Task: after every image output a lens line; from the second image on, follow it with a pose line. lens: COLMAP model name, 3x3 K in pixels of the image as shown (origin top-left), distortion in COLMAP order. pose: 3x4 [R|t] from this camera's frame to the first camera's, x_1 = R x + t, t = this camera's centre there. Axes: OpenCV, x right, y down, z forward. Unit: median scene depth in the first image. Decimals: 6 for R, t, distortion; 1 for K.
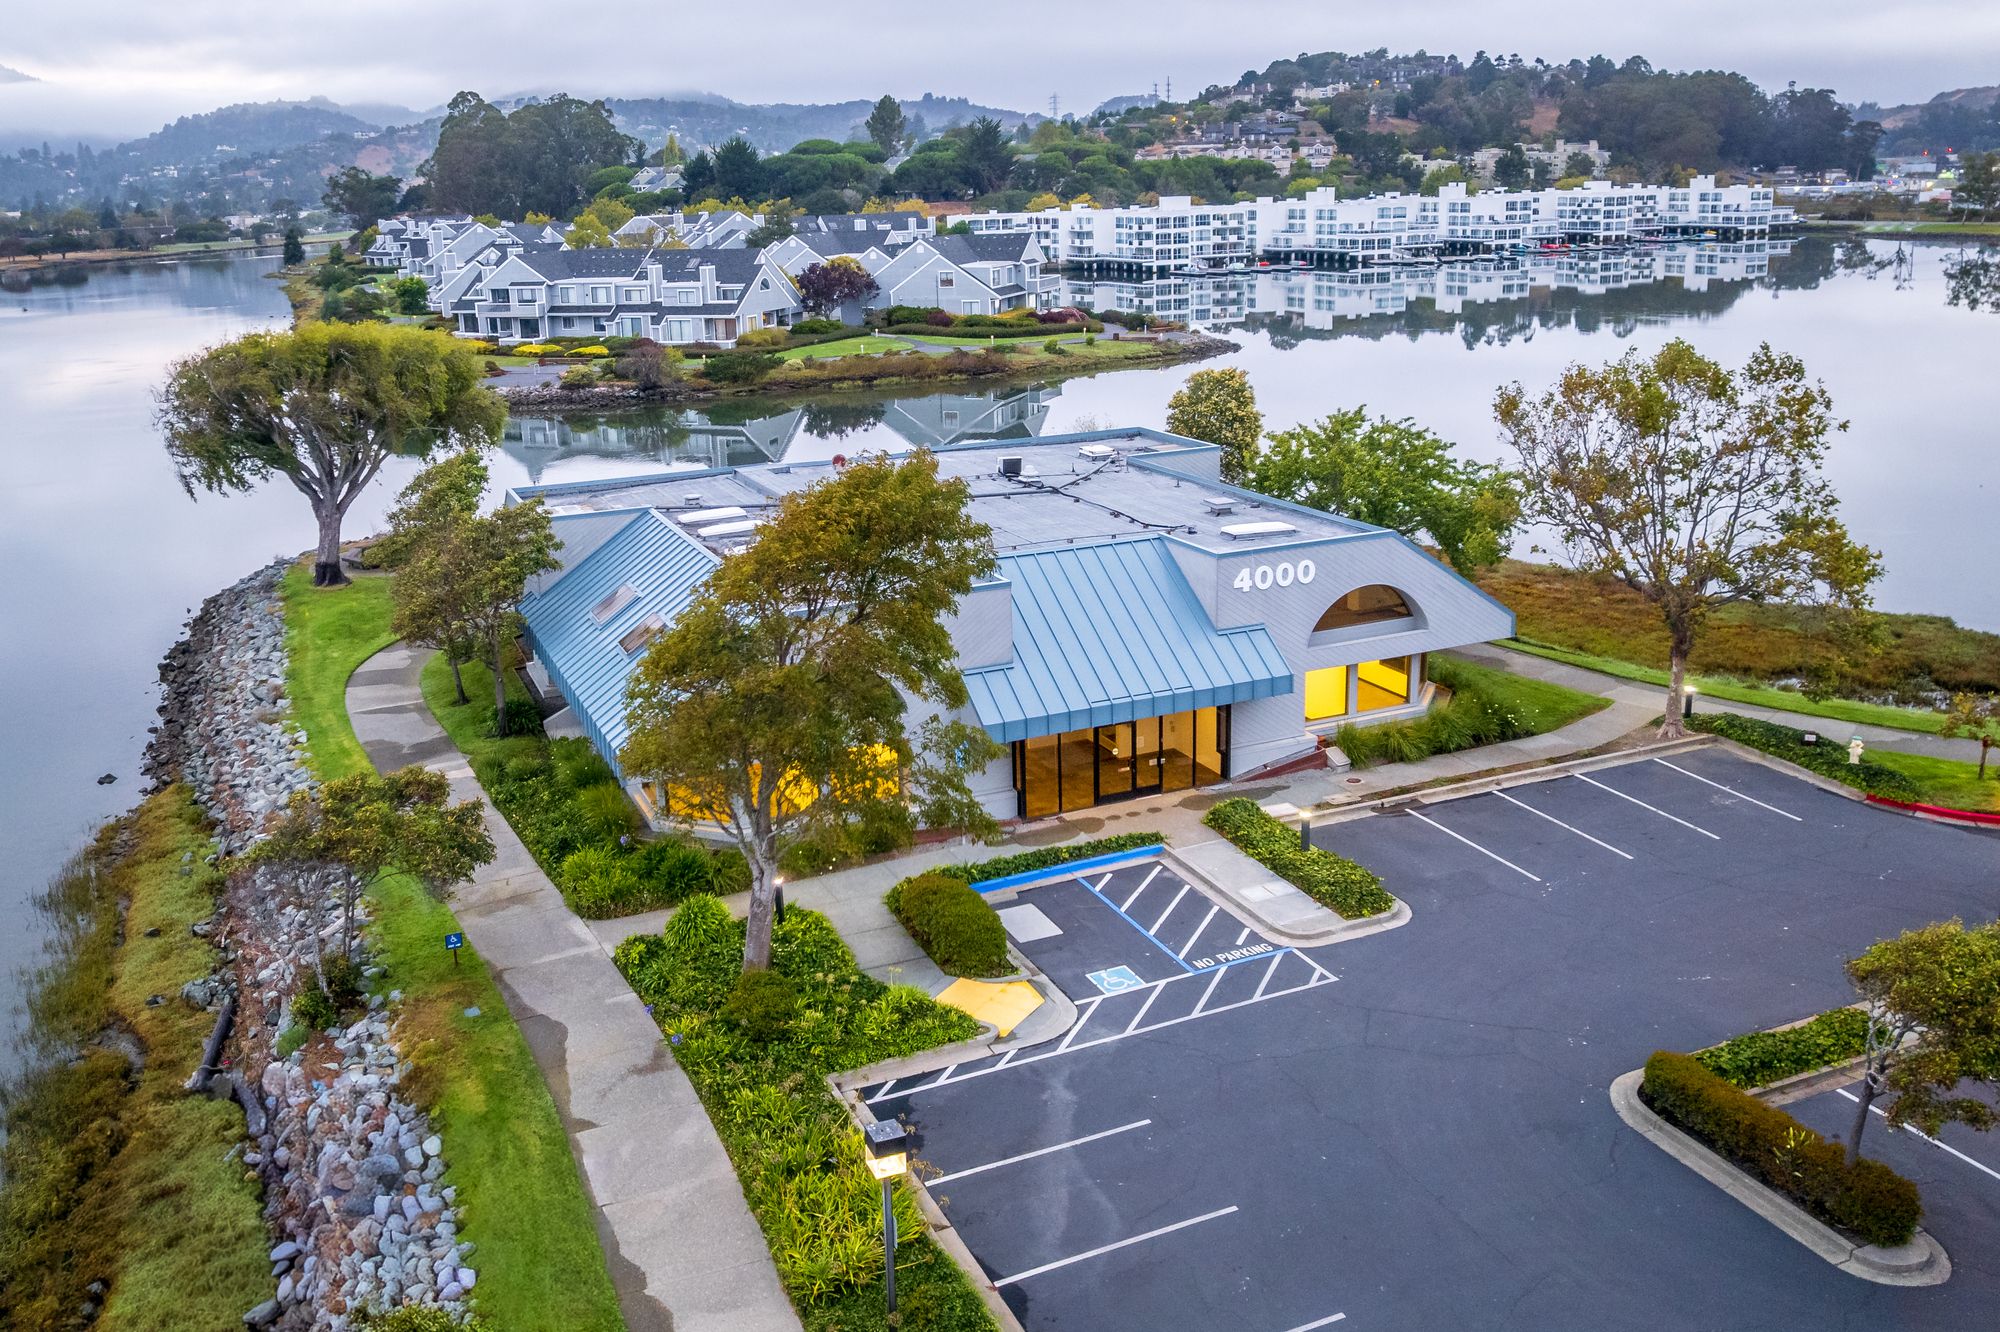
lens RADIAL K [[1664.7, 0, 1000.0], [0, 1664.7, 666.0], [0, 0, 1]] dist [-0.030040, -0.005258]
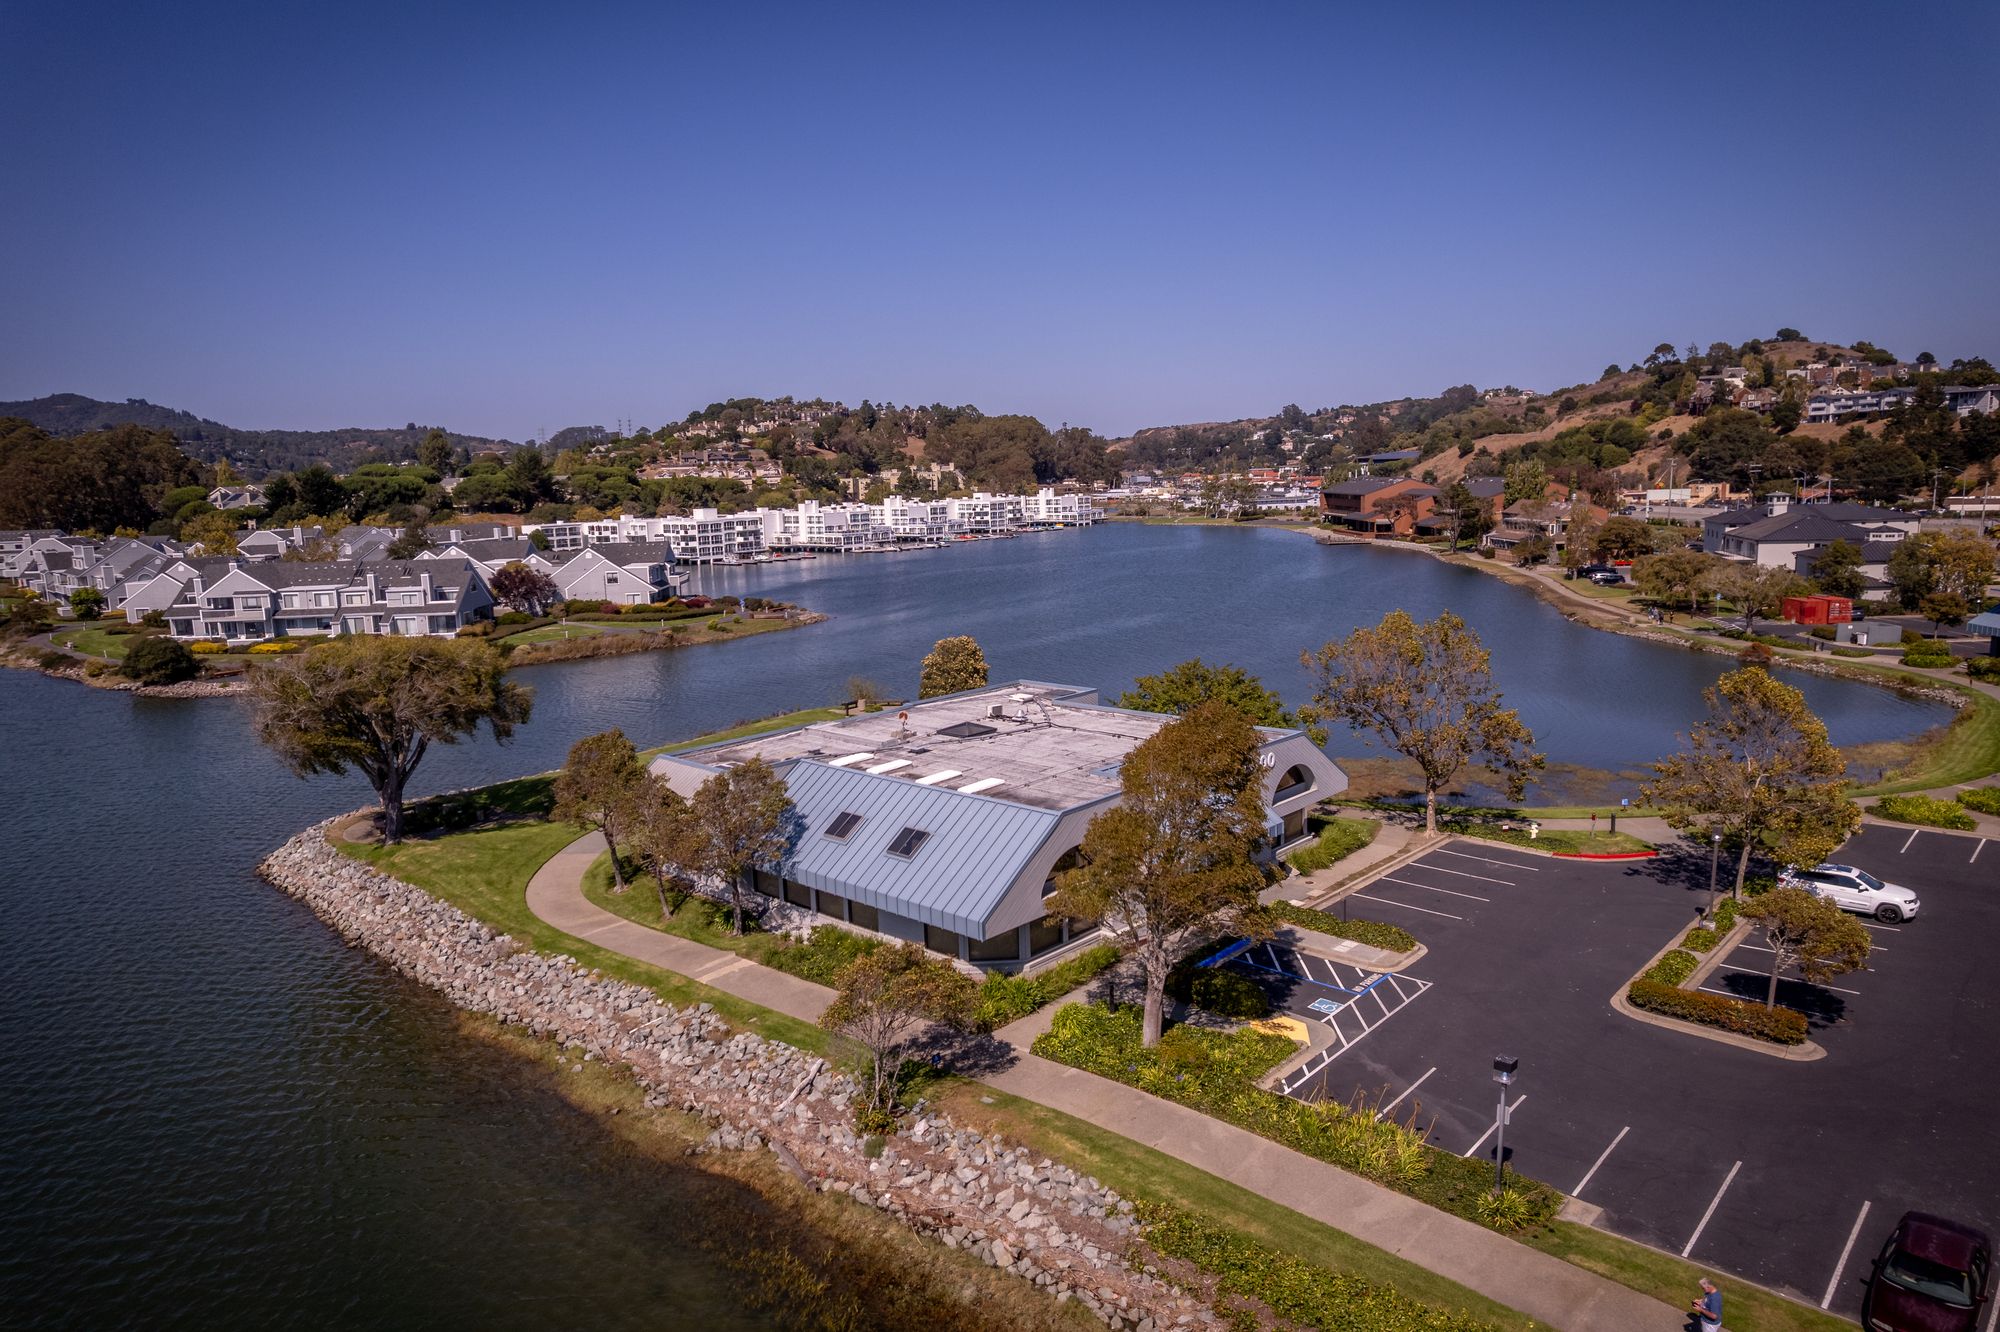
lens RADIAL K [[1326.3, 0, 1000.0], [0, 1326.3, 666.0], [0, 0, 1]] dist [-0.079206, 0.087099]
pose [[0.911448, -0.056473, 0.407522, -0.115551], [0.116546, 0.985400, -0.124109, -0.003160], [-0.394563, 0.160614, 0.904723, -0.017181]]
